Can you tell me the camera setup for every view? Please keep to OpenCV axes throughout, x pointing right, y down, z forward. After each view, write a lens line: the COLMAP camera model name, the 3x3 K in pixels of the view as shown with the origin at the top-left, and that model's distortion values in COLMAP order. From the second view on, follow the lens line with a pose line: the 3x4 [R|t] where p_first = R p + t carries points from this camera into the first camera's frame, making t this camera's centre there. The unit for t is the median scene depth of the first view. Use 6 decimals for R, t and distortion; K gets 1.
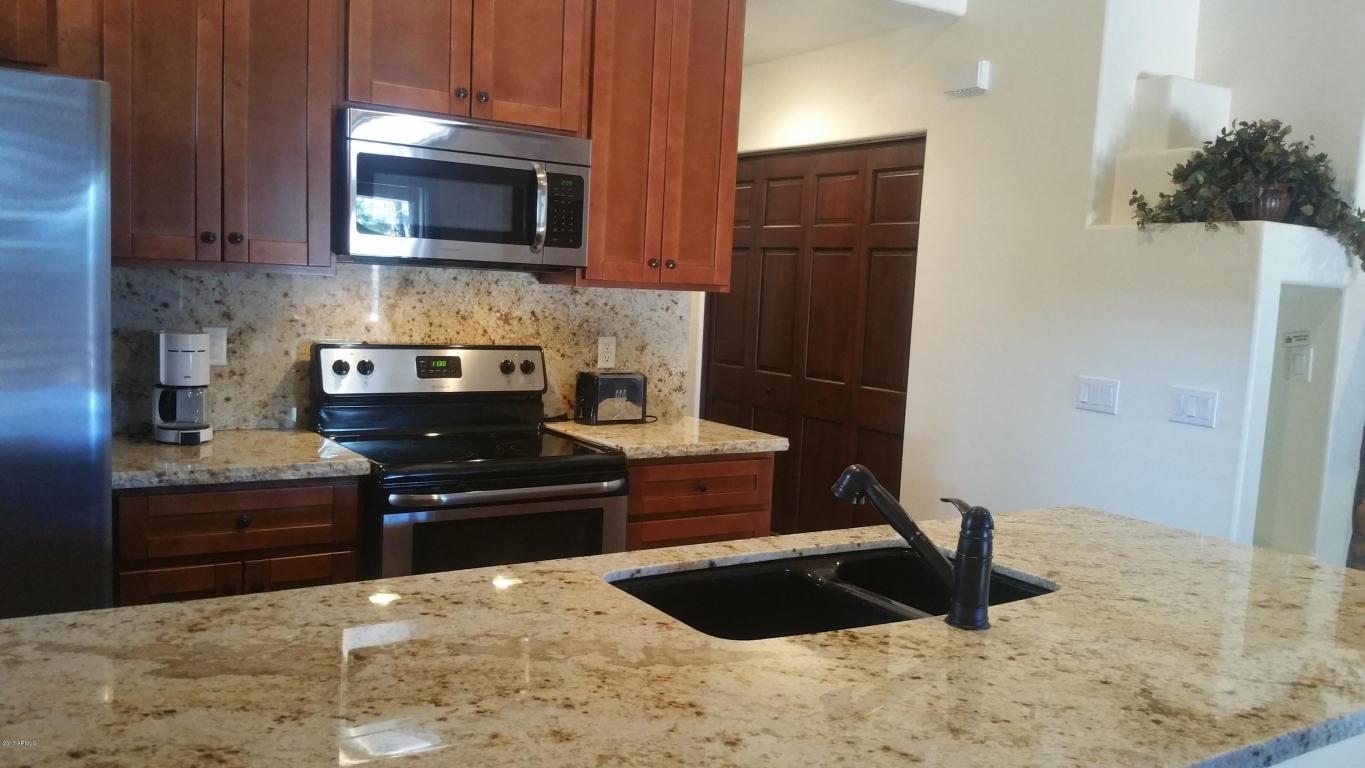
lens RADIAL K [[1107.4, 0, 684.3], [0, 1107.4, 418.2], [0, 0, 1]] dist [0.149877, -0.293772]
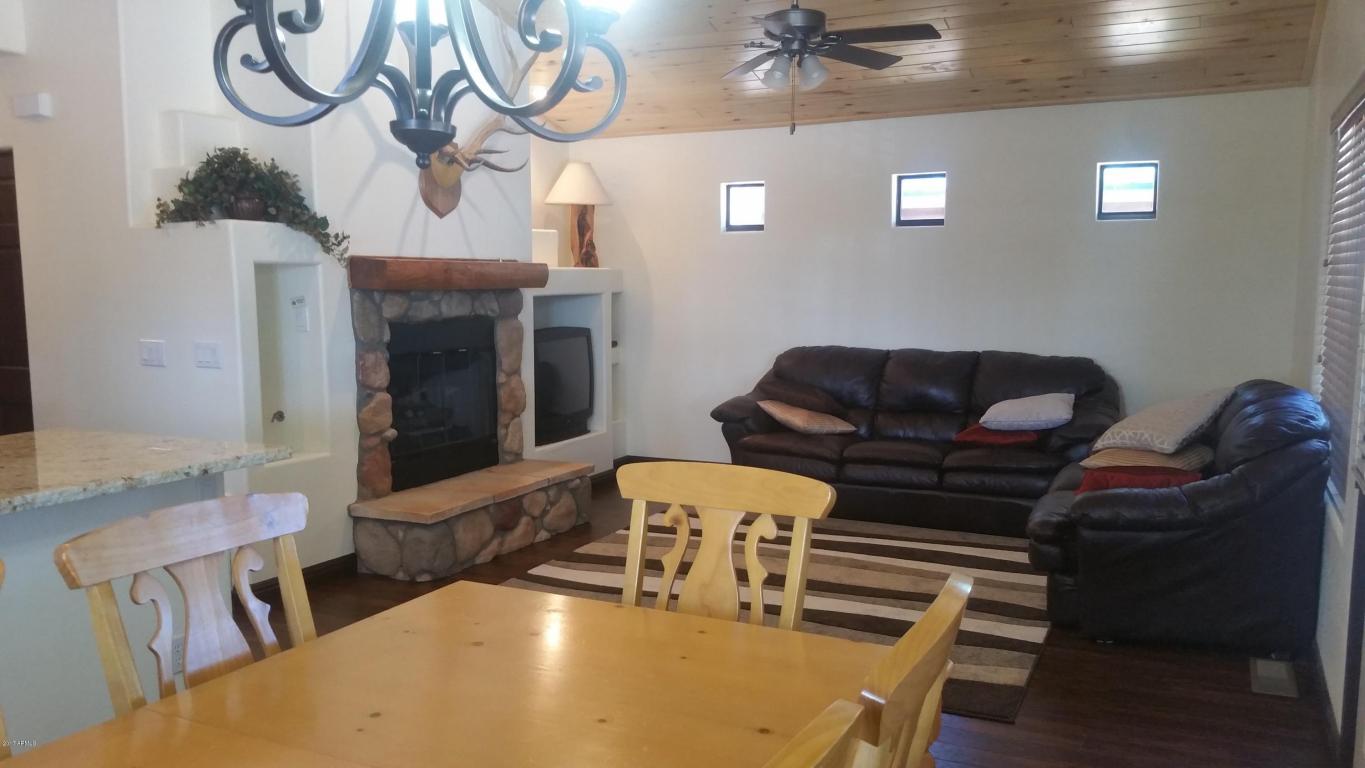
lens RADIAL K [[1107.4, 0, 684.3], [0, 1107.4, 418.2], [0, 0, 1]] dist [0.149877, -0.293772]
pose [[0.857207, -0.115308, 0.501897, 0.255375], [0.108589, 0.993169, 0.042712, 0.073101], [-0.503394, 0.017887, 0.863872, -0.496203]]
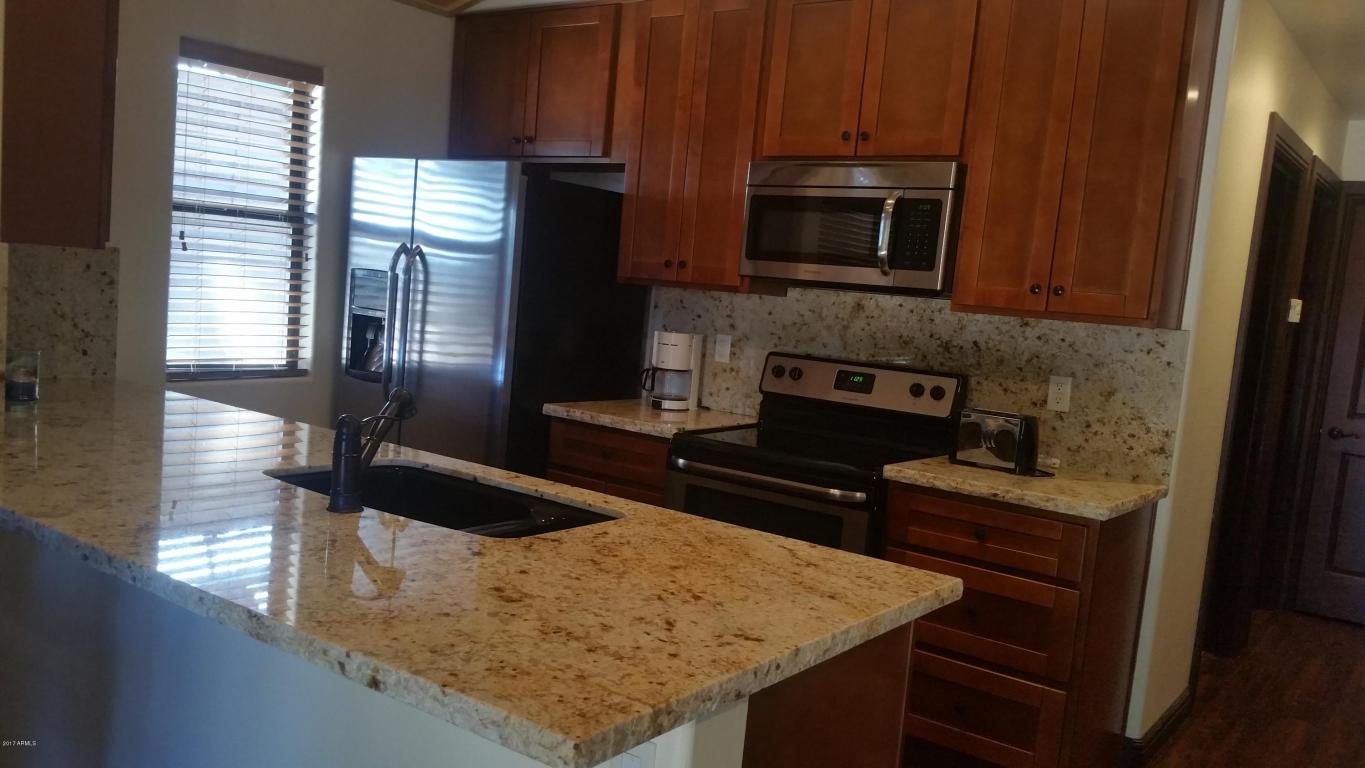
lens RADIAL K [[1107.4, 0, 684.3], [0, 1107.4, 418.2], [0, 0, 1]] dist [0.149877, -0.293772]
pose [[0.353556, 0.094264, -0.930652, 0.782213], [-0.188184, 0.981736, 0.027947, -0.009050], [0.916289, 0.165253, 0.364837, 0.457673]]
